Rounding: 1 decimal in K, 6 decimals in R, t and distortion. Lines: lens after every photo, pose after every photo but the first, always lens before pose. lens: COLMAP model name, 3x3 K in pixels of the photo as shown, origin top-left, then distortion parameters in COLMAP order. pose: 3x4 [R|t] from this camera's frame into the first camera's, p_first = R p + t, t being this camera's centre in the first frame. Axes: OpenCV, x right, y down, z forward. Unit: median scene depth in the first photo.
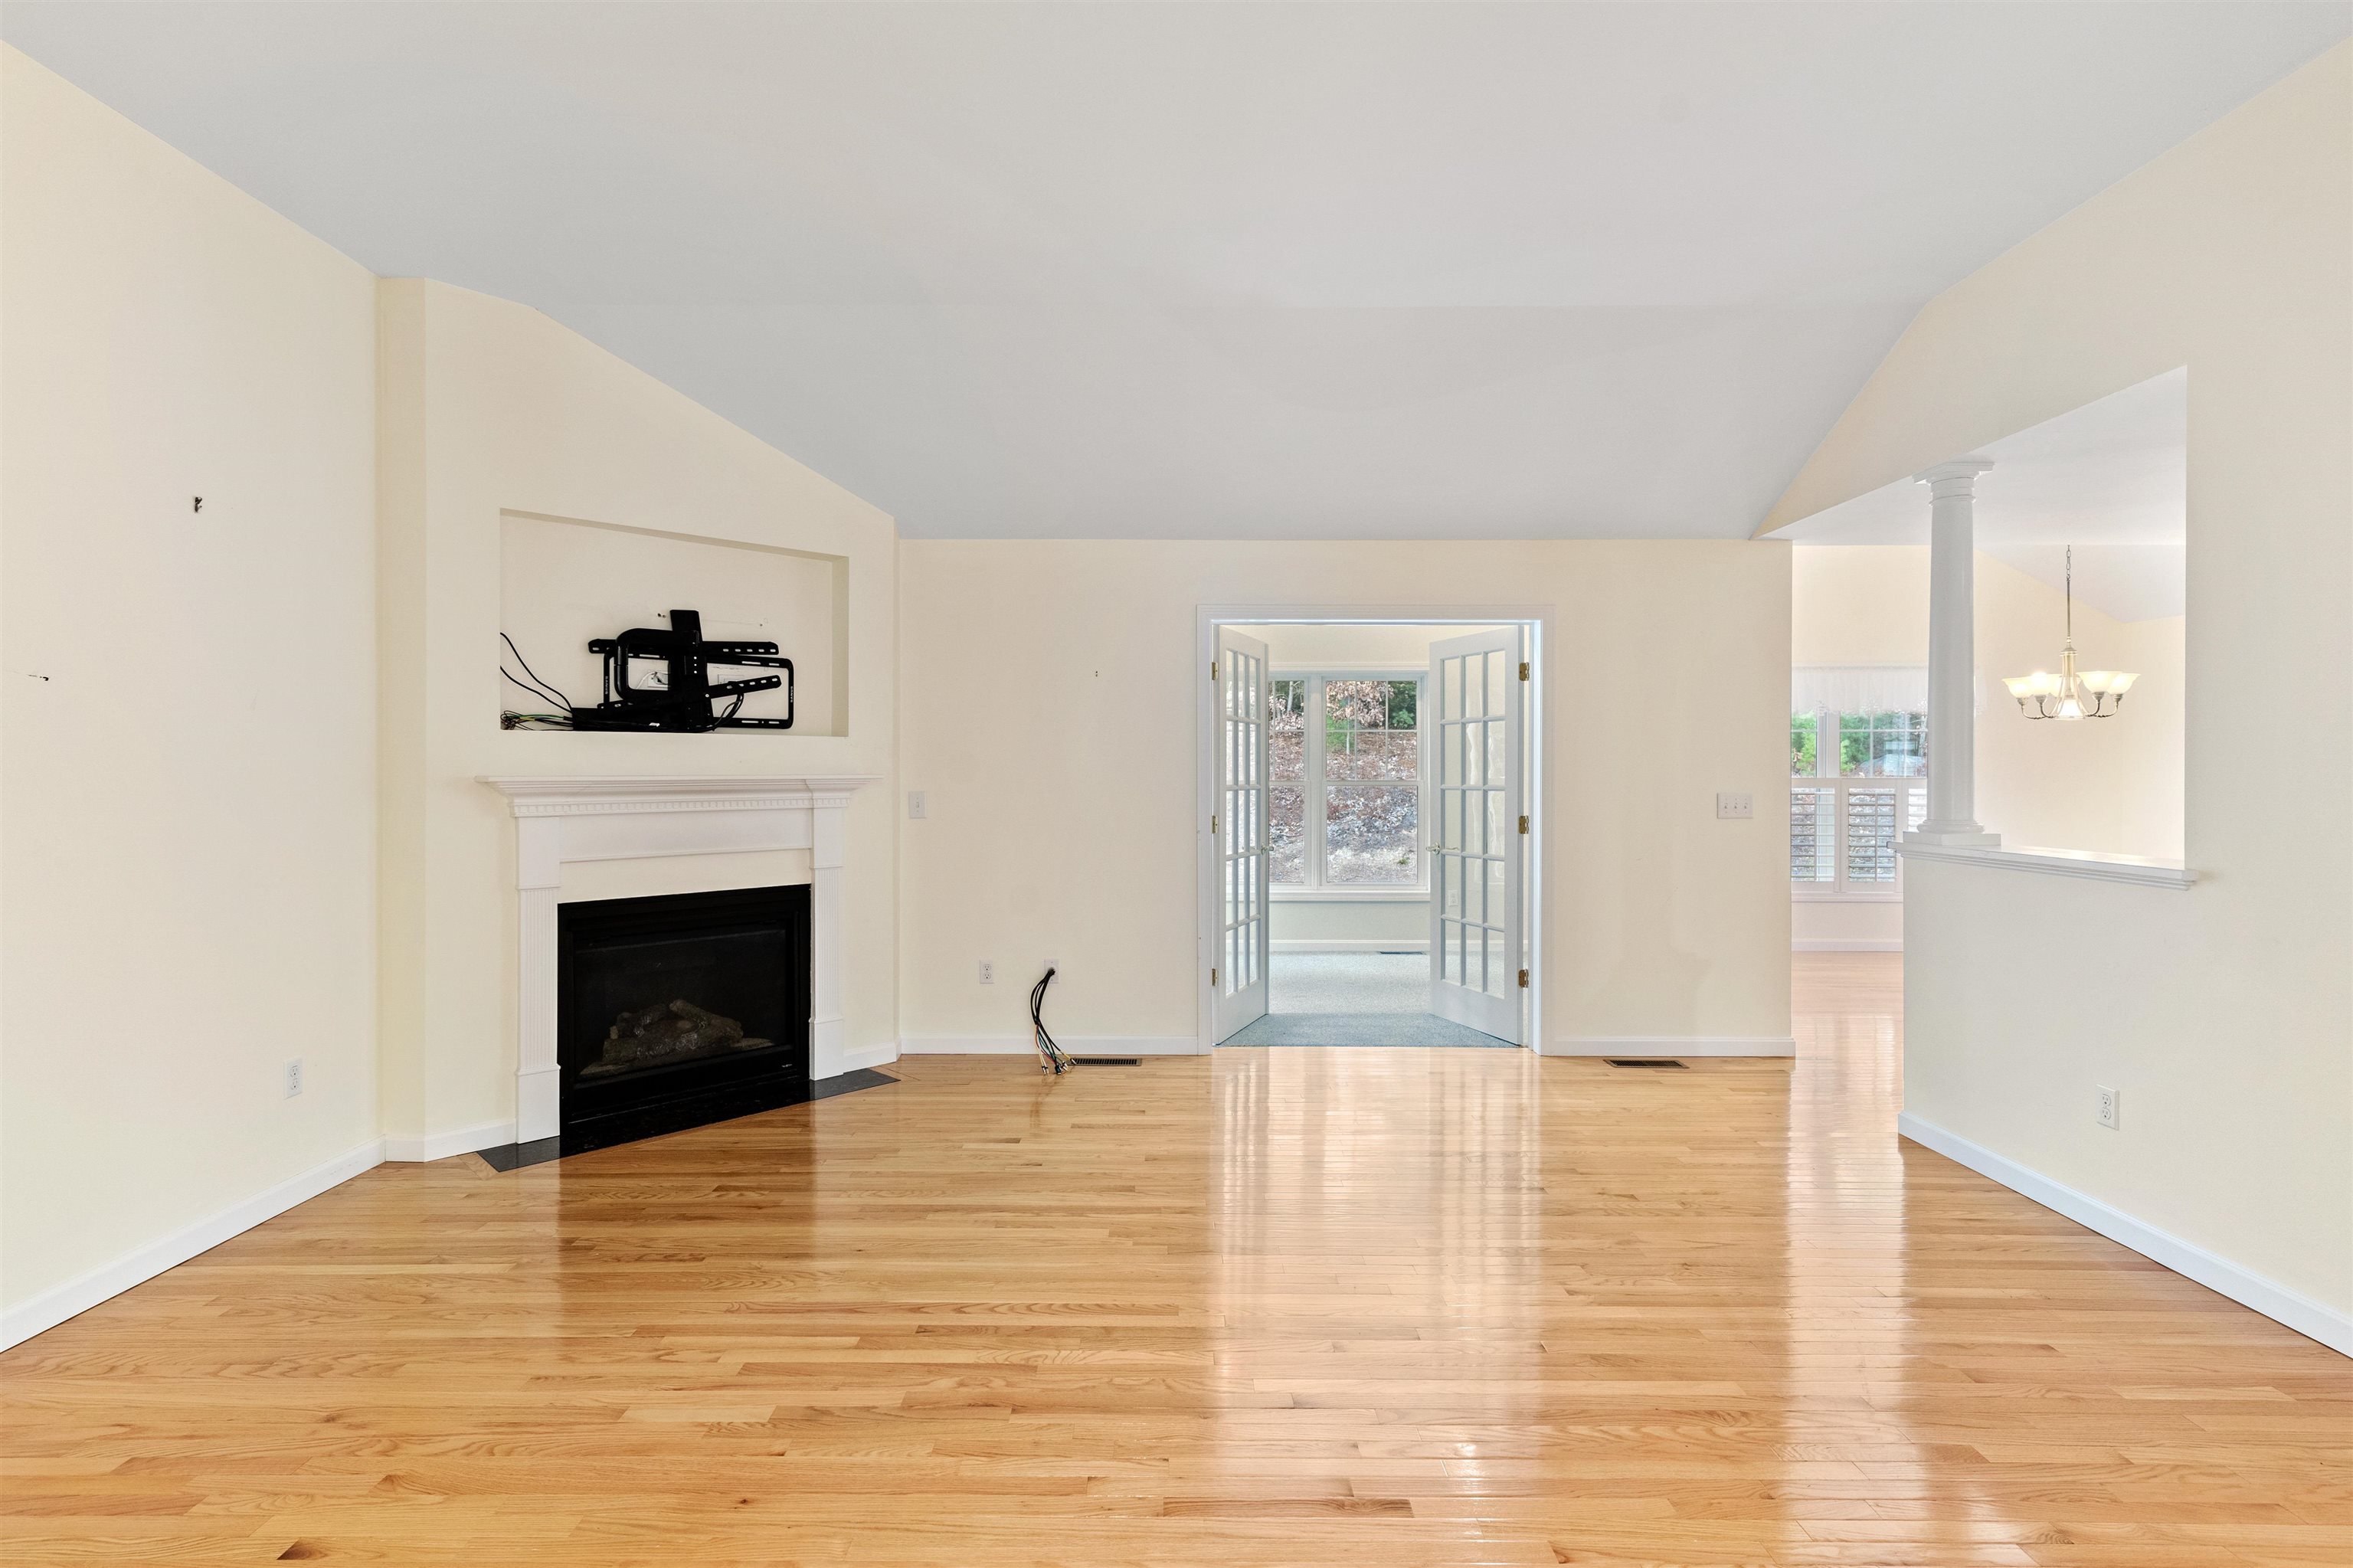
lens RADIAL K [[1128.8, 0, 1157.9], [0, 1128.8, 773.2], [0, 0, 1]] dist [0.001652, -0.000491]
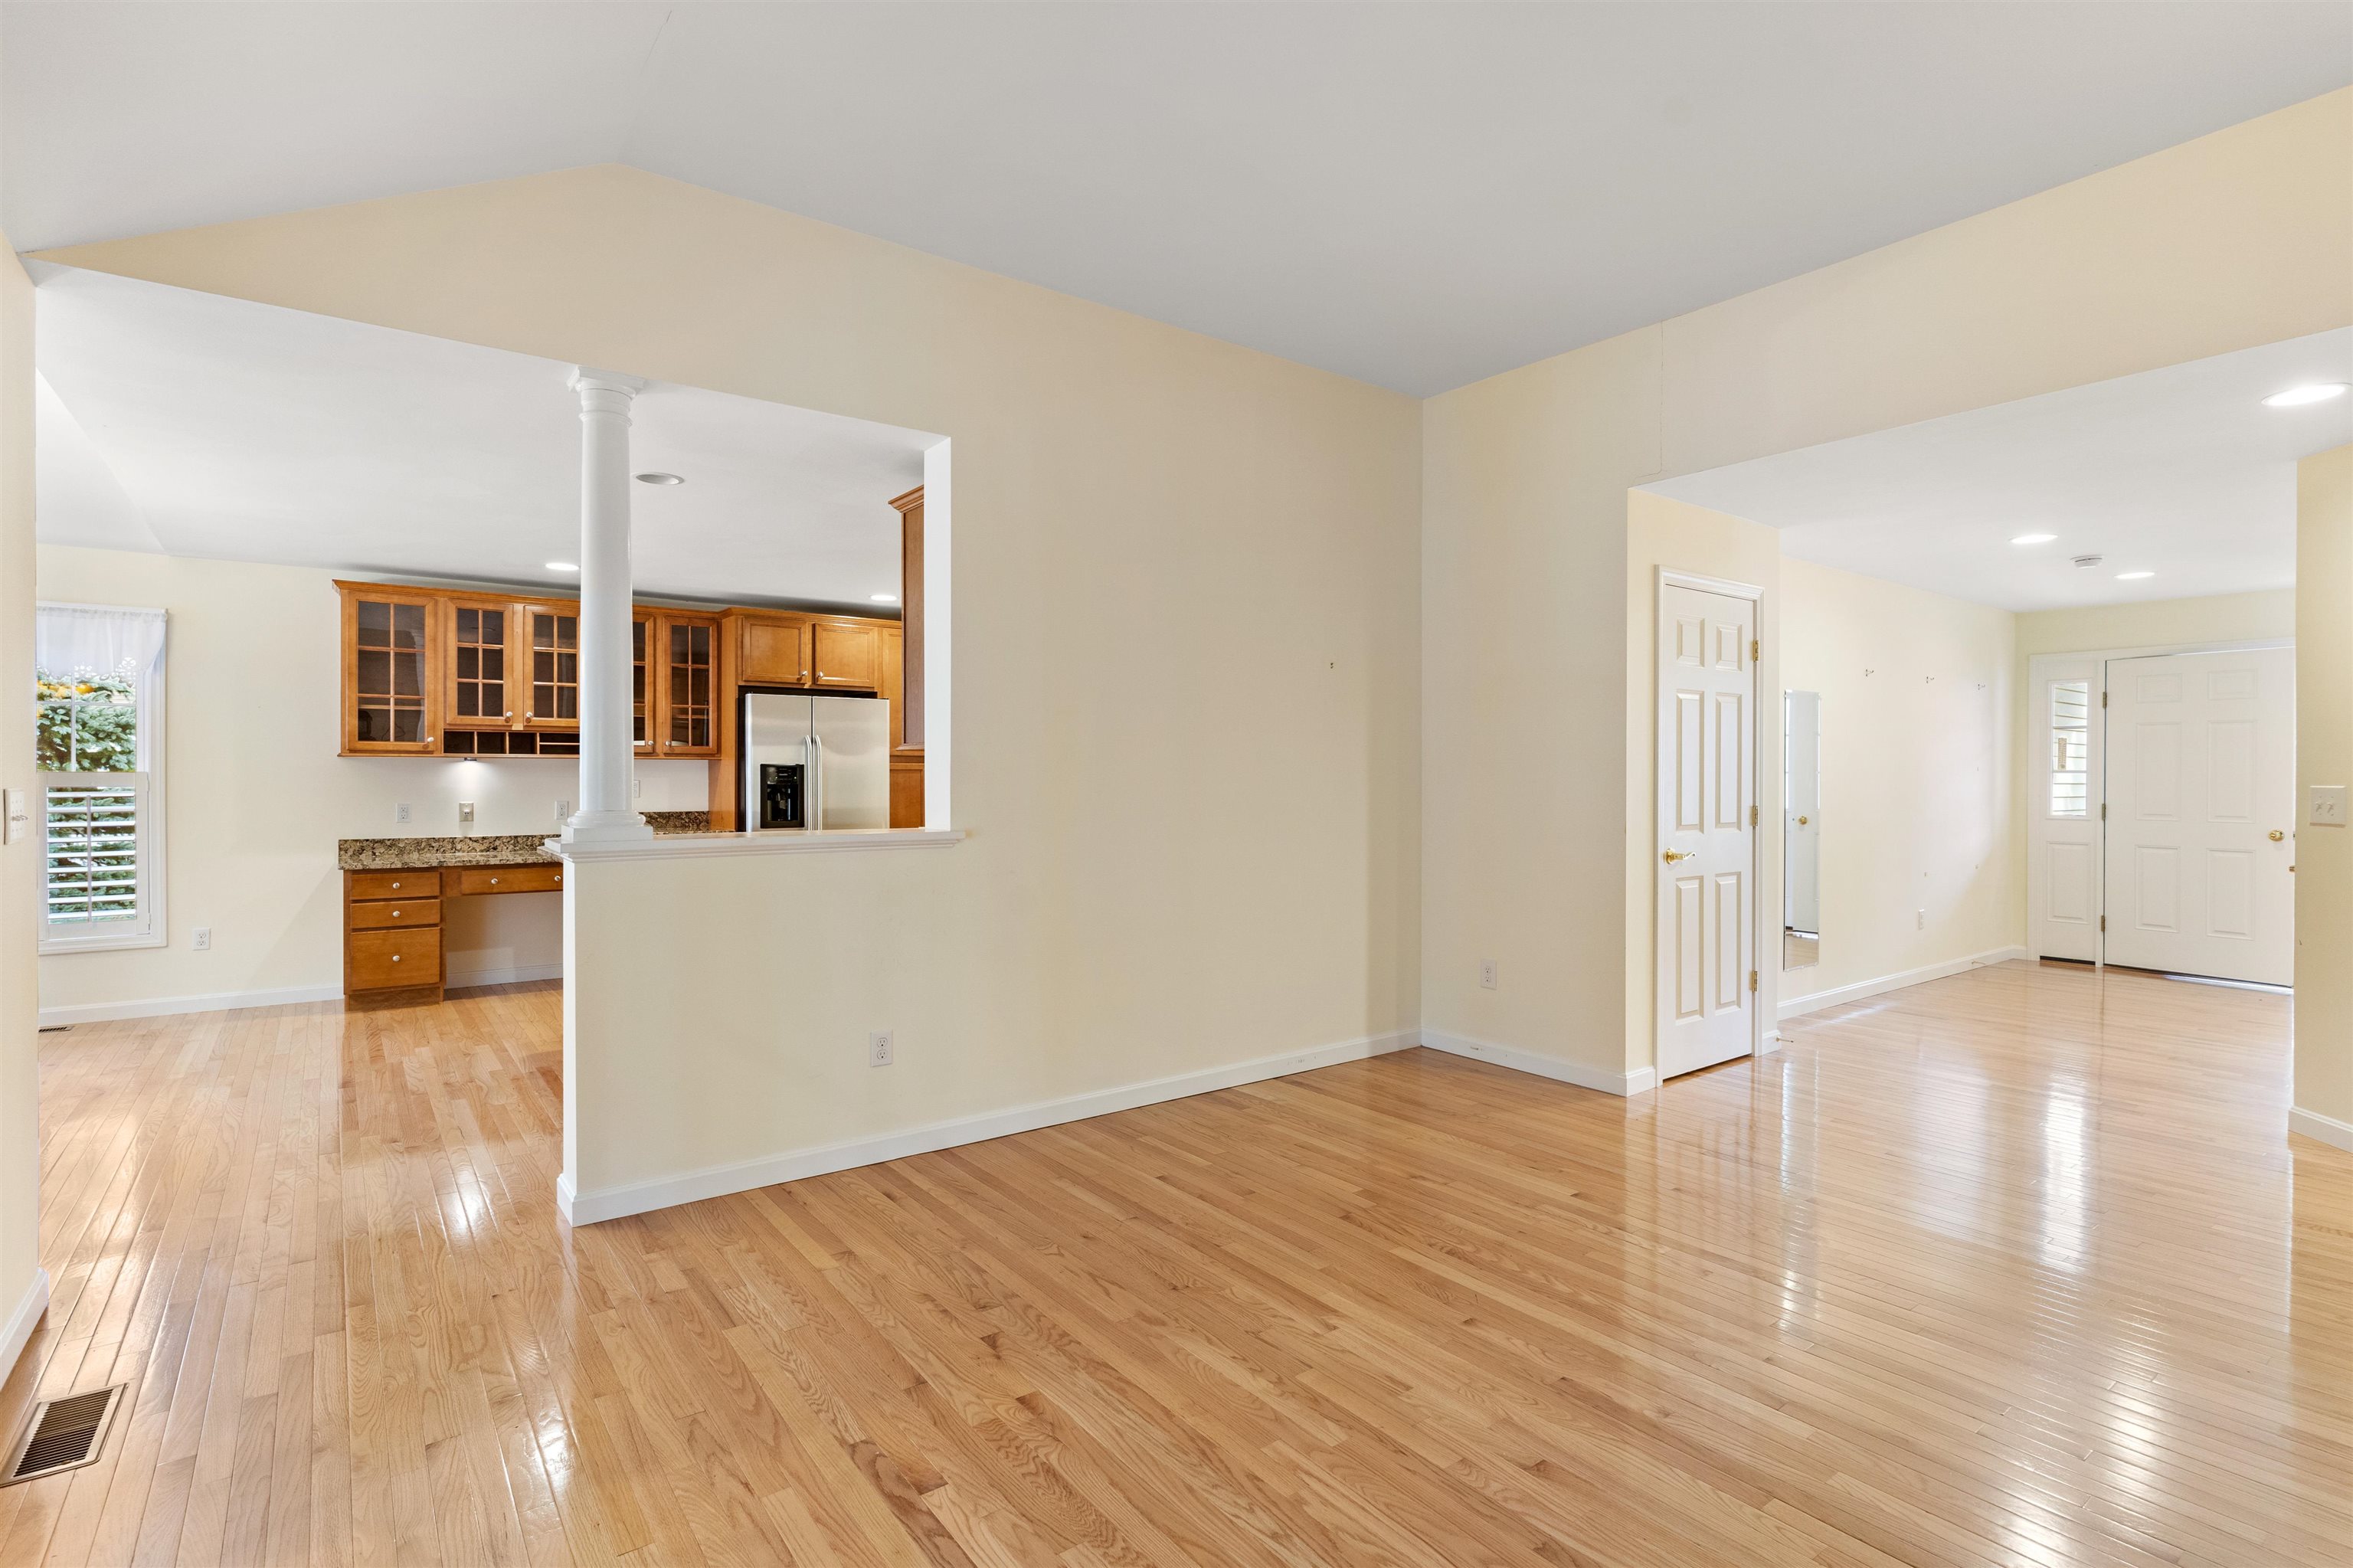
lens RADIAL K [[1128.8, 0, 1154.3], [0, 1128.8, 775.3], [0, 0, 1]] dist [0.001652, -0.000491]
pose [[-0.594422, -0.003136, 0.804147, -0.182227], [0.001067, 0.999988, 0.004689, 0.010599], [-0.804153, 0.003645, -0.594412, 1.102799]]
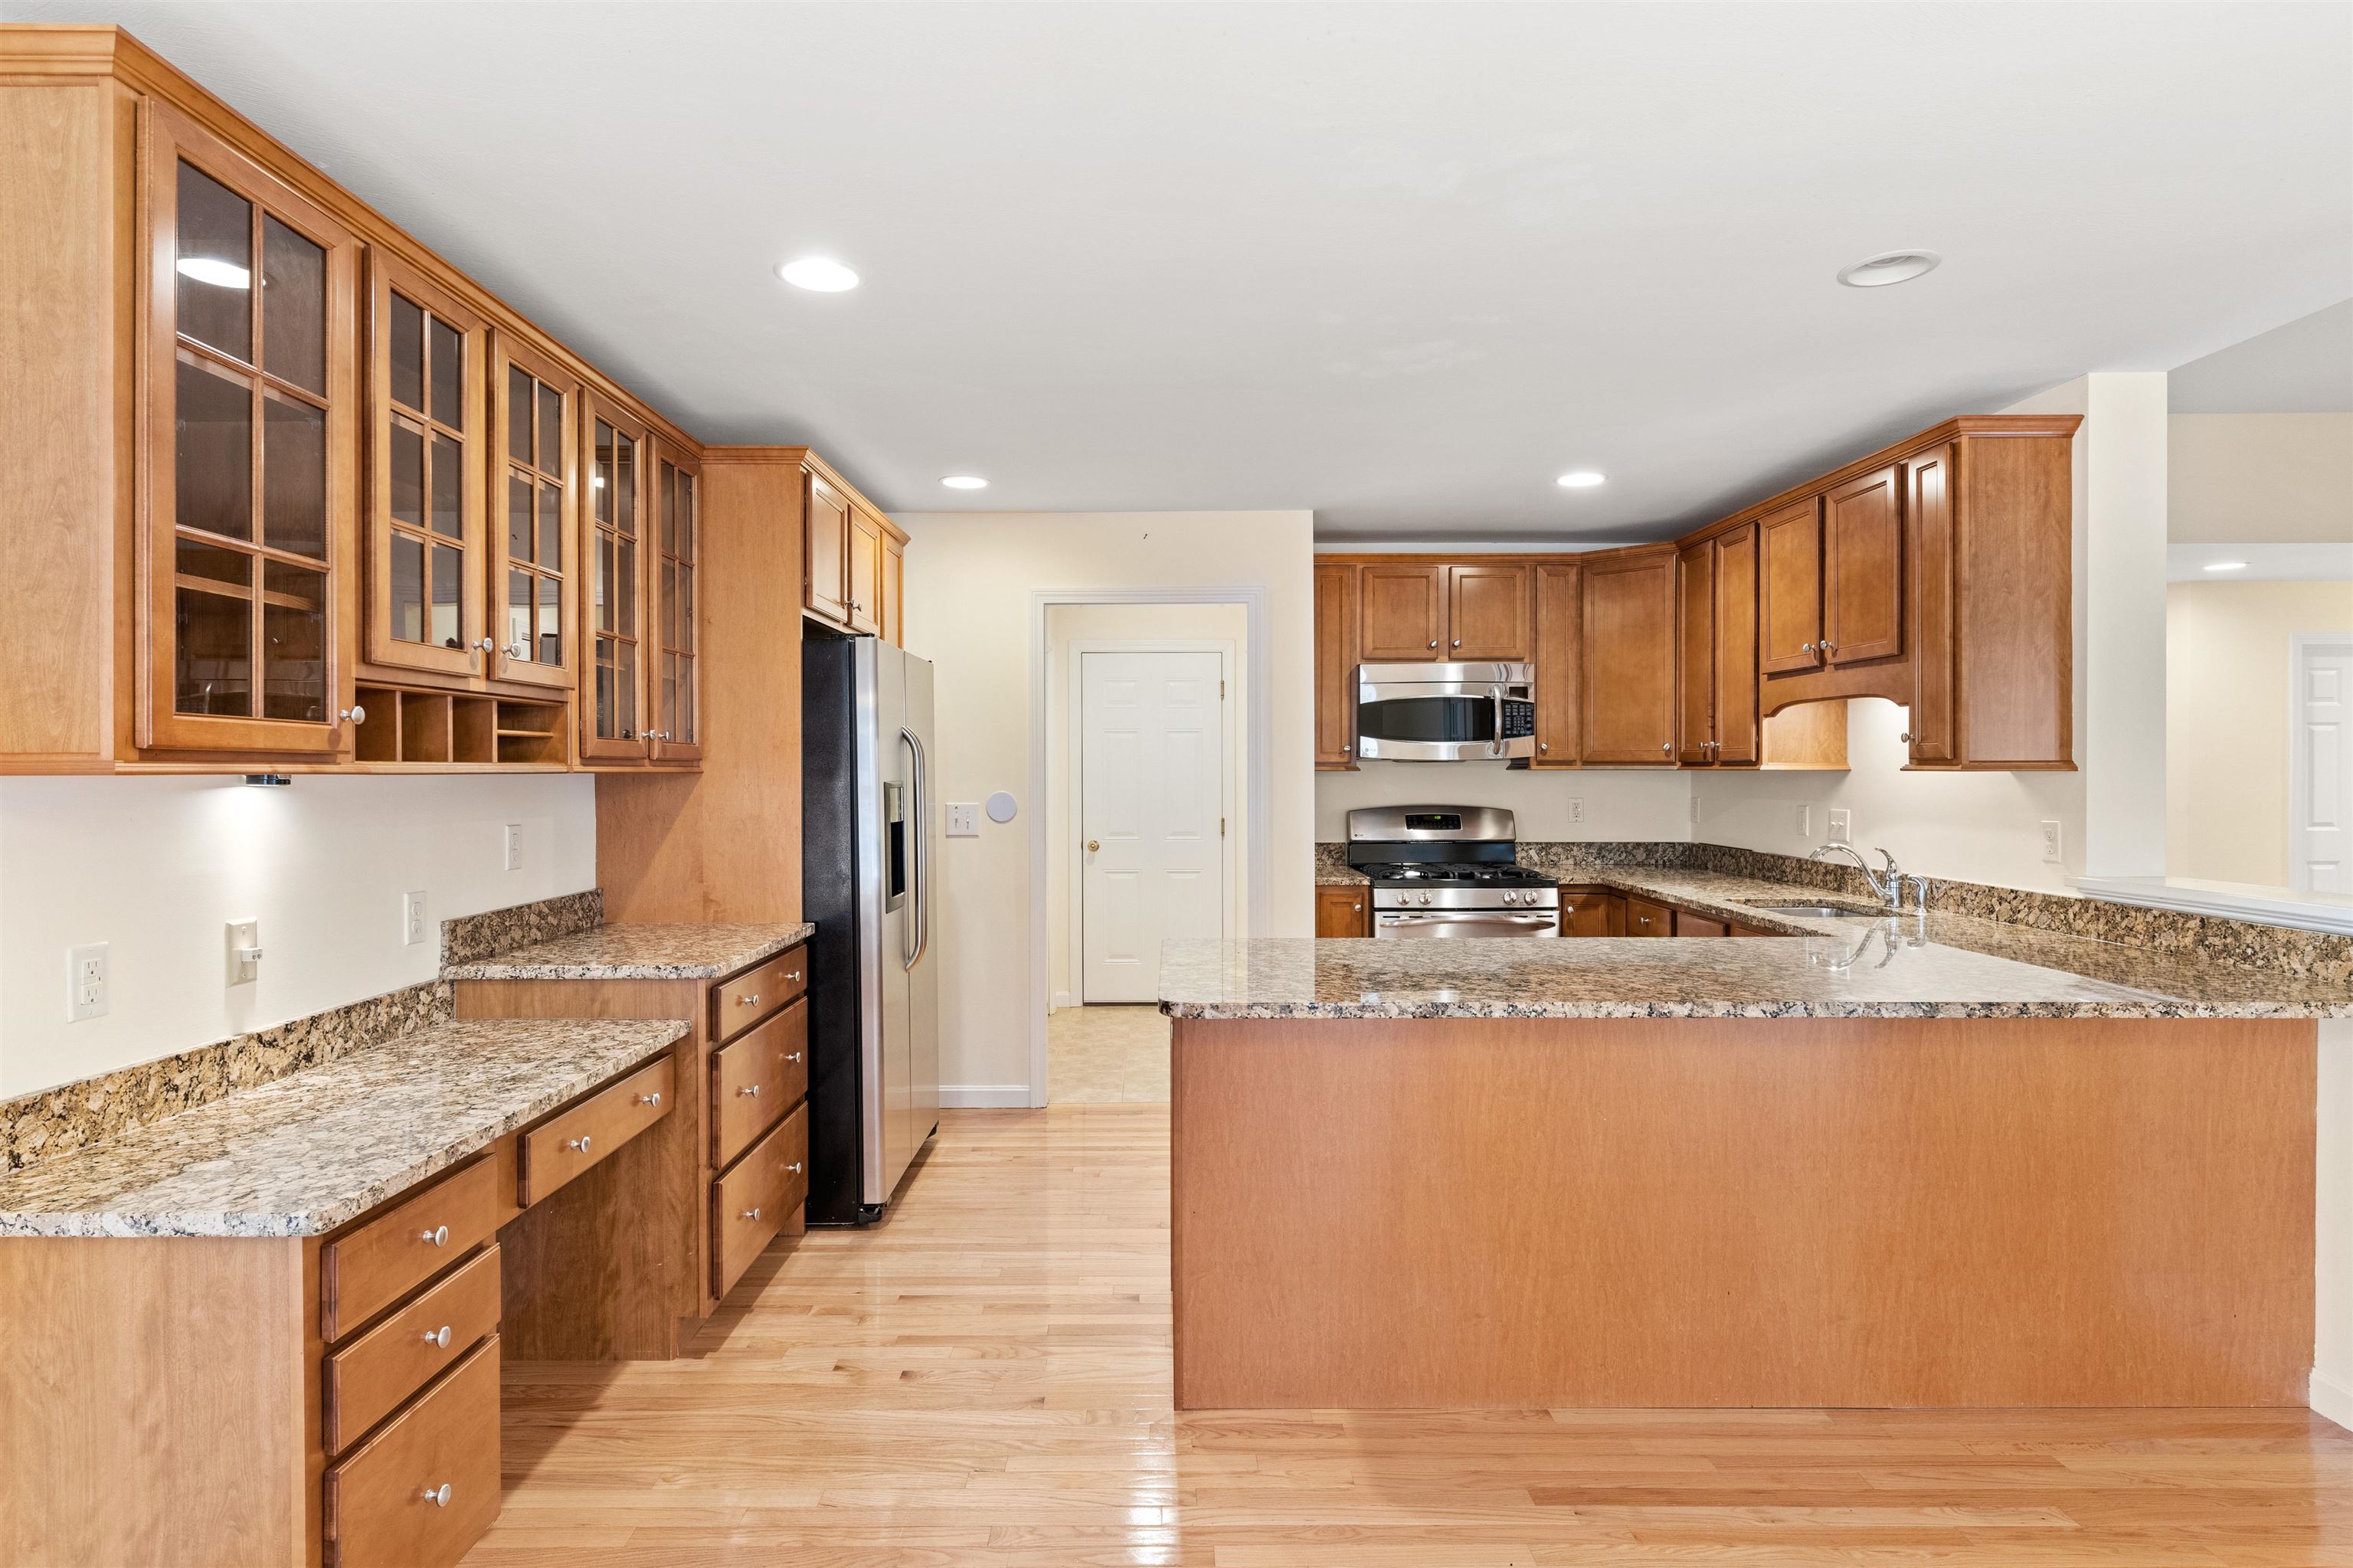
lens RADIAL K [[1214.2, 0, 1163.6], [0, 1214.2, 777.0], [0, 0, 1]] dist [-0.005305, 0.002286]
pose [[-0.999995, 0.002447, -0.001989, 1.252927], [0.002429, 0.999957, 0.008936, -0.009755], [0.002011, 0.008931, -0.999958, 1.448185]]
